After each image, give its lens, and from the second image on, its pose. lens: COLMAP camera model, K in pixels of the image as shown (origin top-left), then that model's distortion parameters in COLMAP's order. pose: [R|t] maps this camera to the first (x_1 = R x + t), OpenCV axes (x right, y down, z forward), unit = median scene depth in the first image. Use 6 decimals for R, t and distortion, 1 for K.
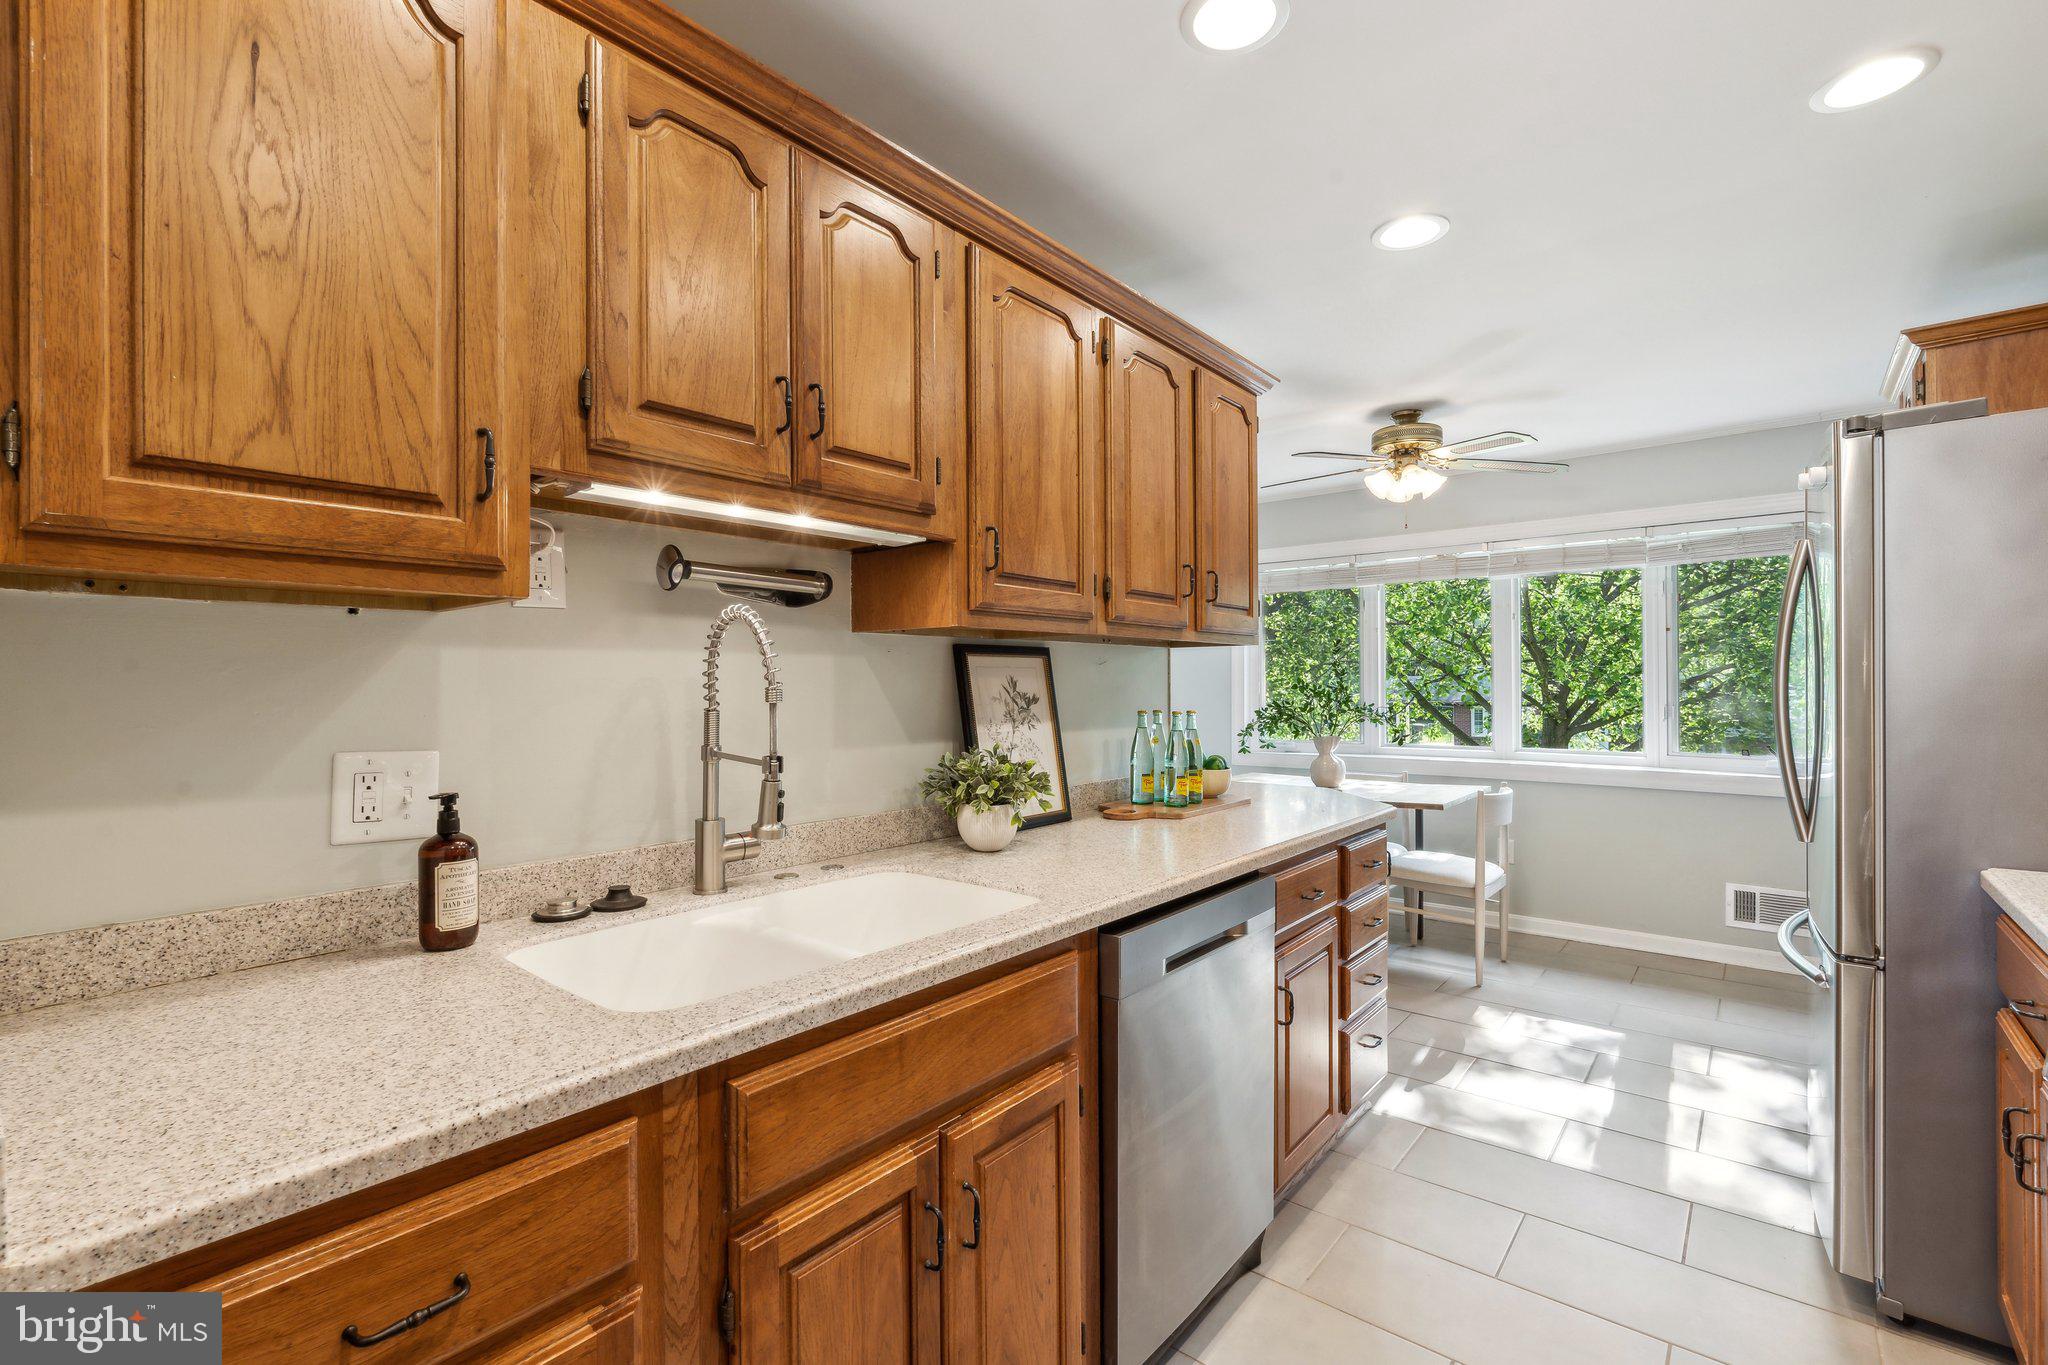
lens RADIAL K [[904.3, 0, 1026.7], [0, 904.3, 677.5], [0, 0, 1]] dist [0.001859, 0.000002]
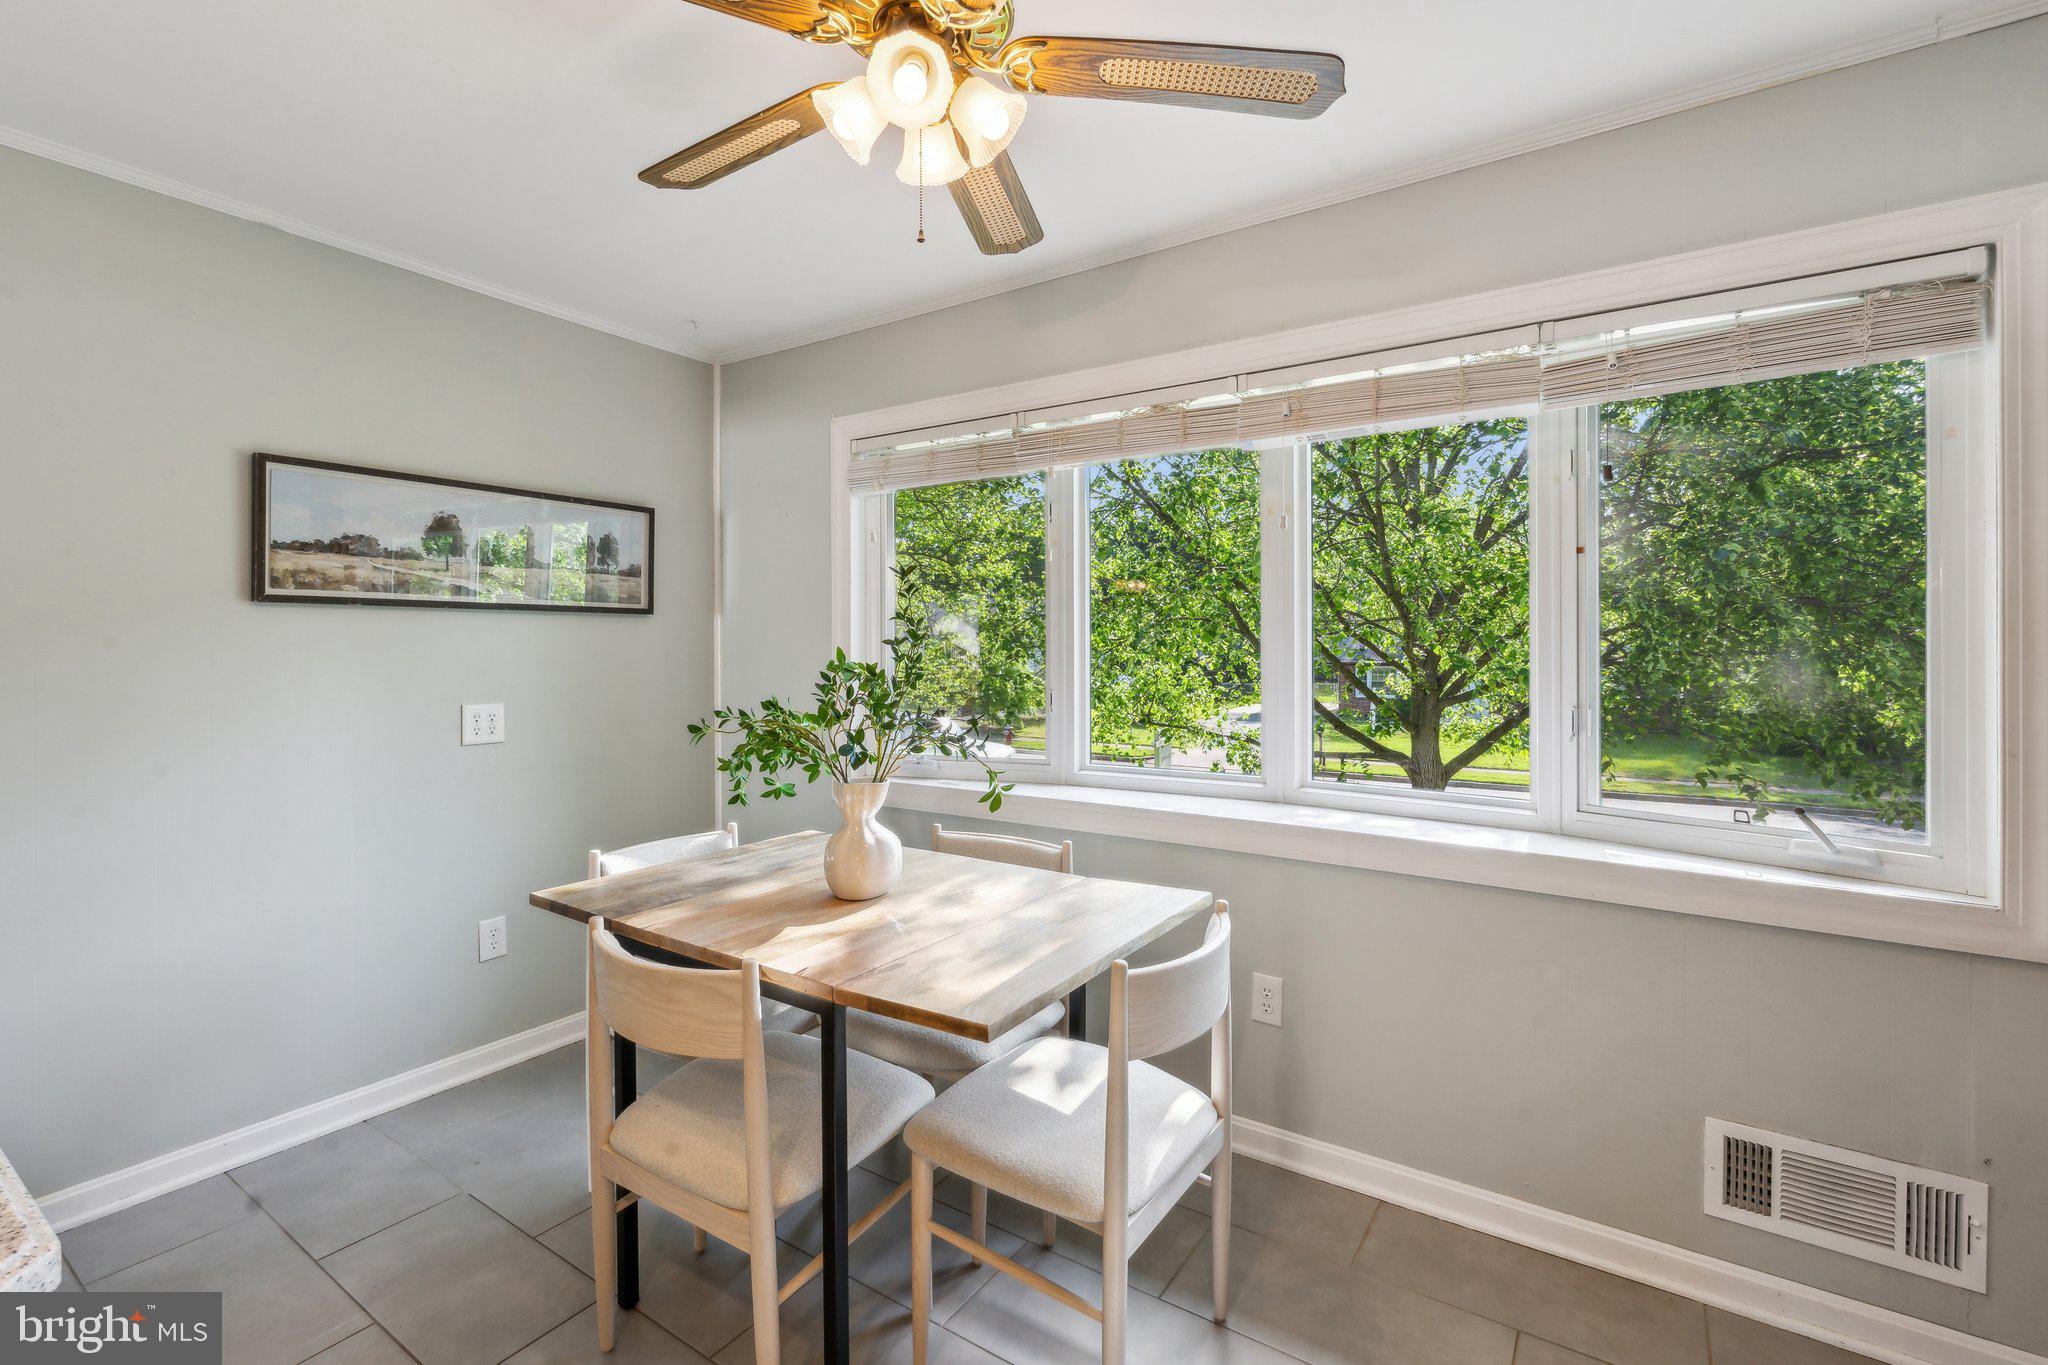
lens RADIAL K [[905.7, 0, 1021.9], [0, 905.7, 642.7], [0, 0, 1]] dist [-0.000013, -0.000610]
pose [[0.995592, 0.001921, 0.093773, 0.421418], [-0.002706, 0.999962, 0.008245, -0.007564], [-0.093754, -0.008463, 0.995559, 0.627453]]
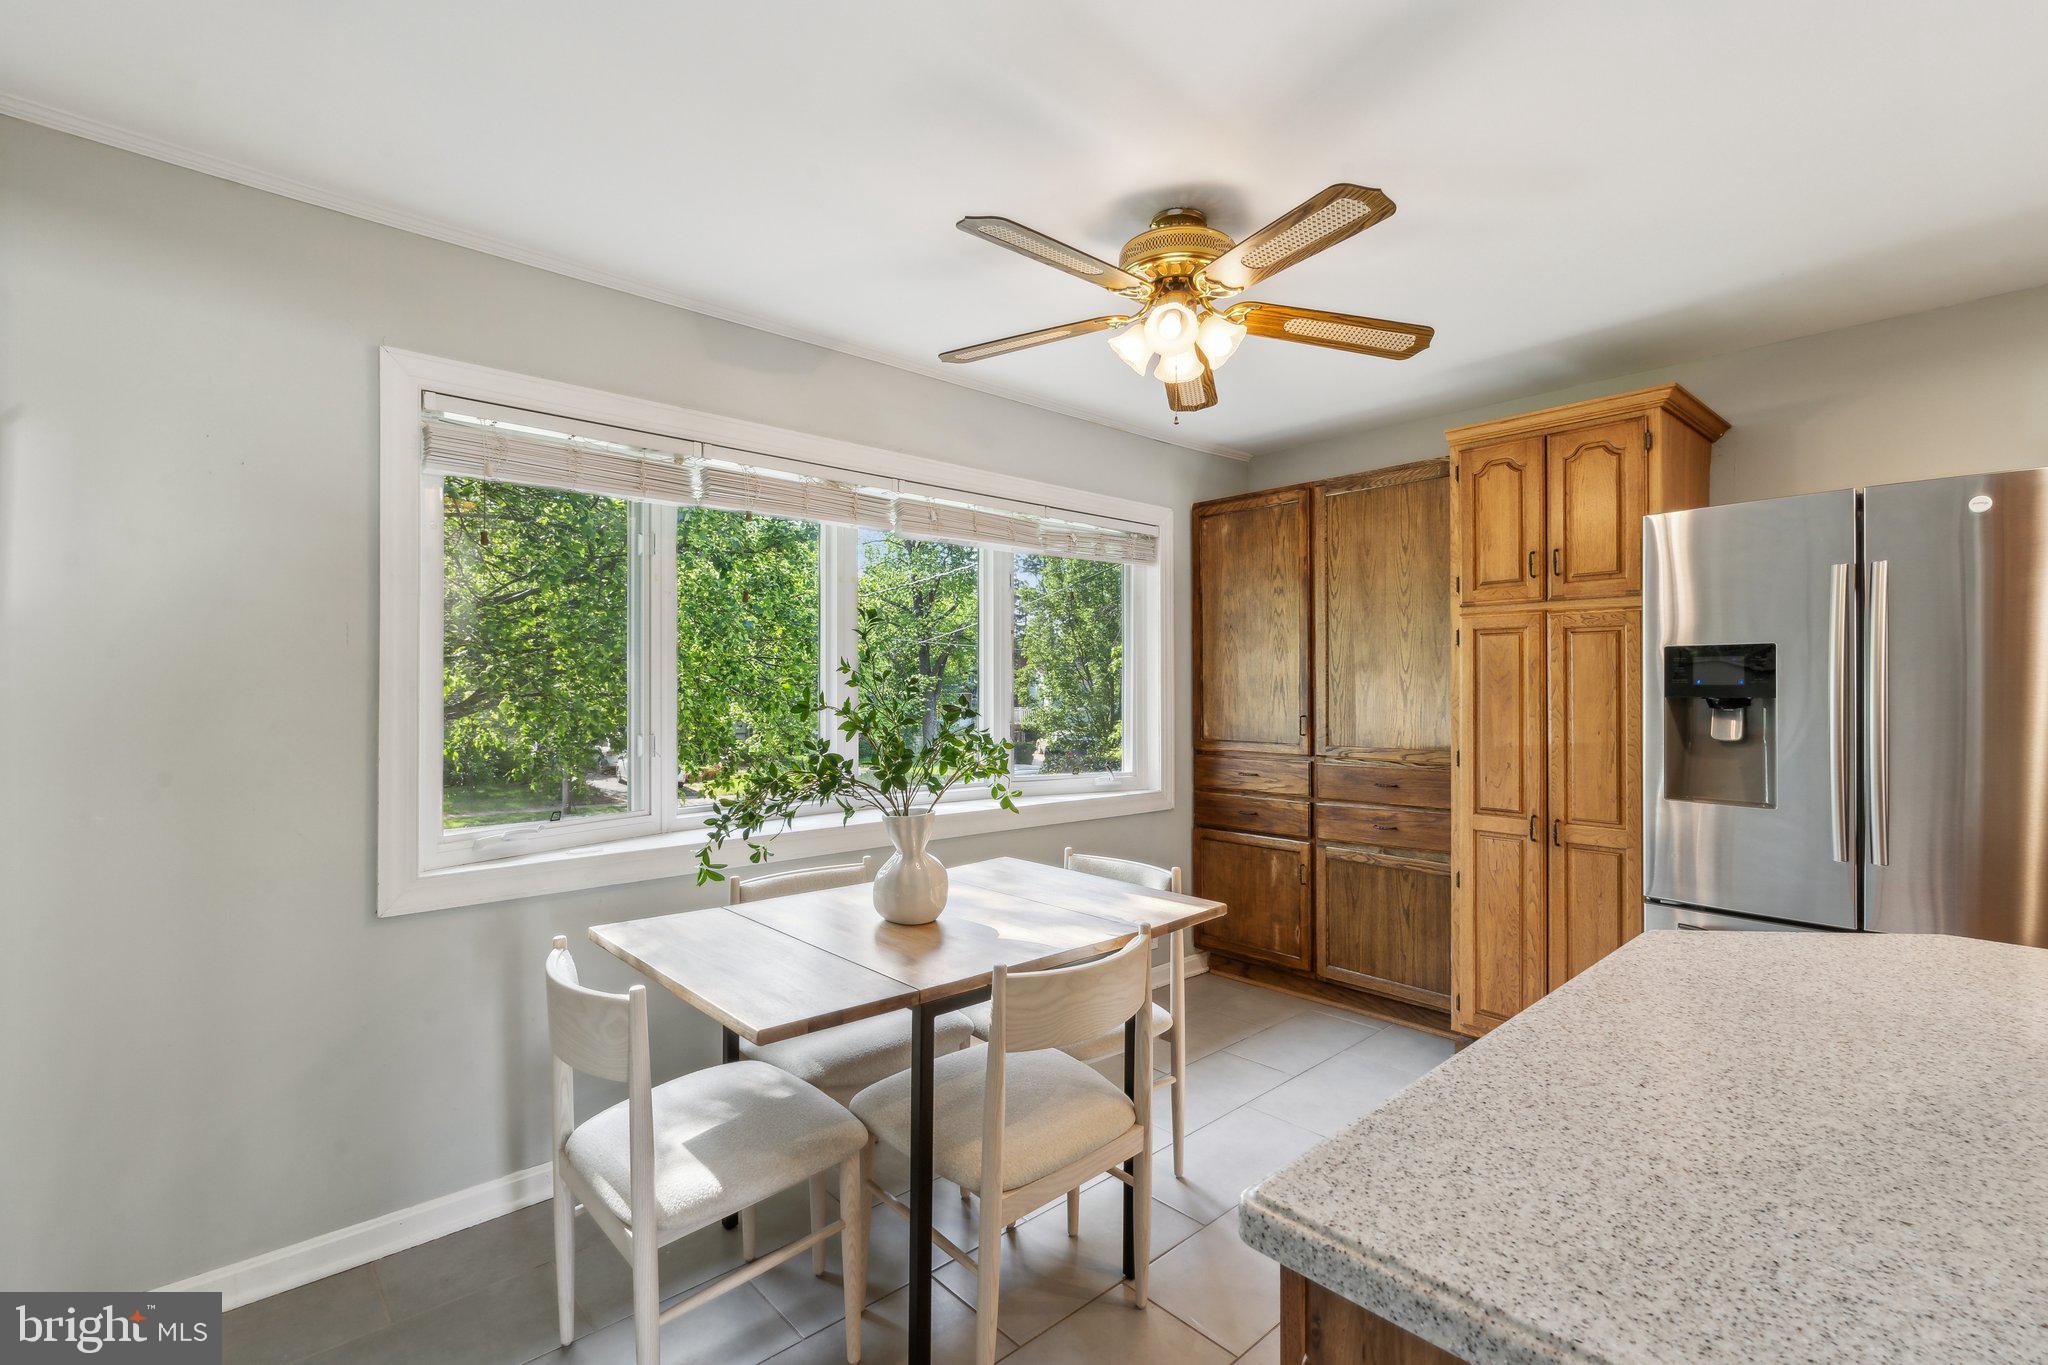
lens RADIAL K [[904.3, 0, 1026.7], [0, 904.3, 677.5], [0, 0, 1]] dist [0.001859, 0.000002]
pose [[0.141009, 0.010080, 0.989957, -0.142312], [-0.010189, 0.999910, -0.008730, -0.003381], [-0.989956, -0.008856, 0.141099, 0.993829]]
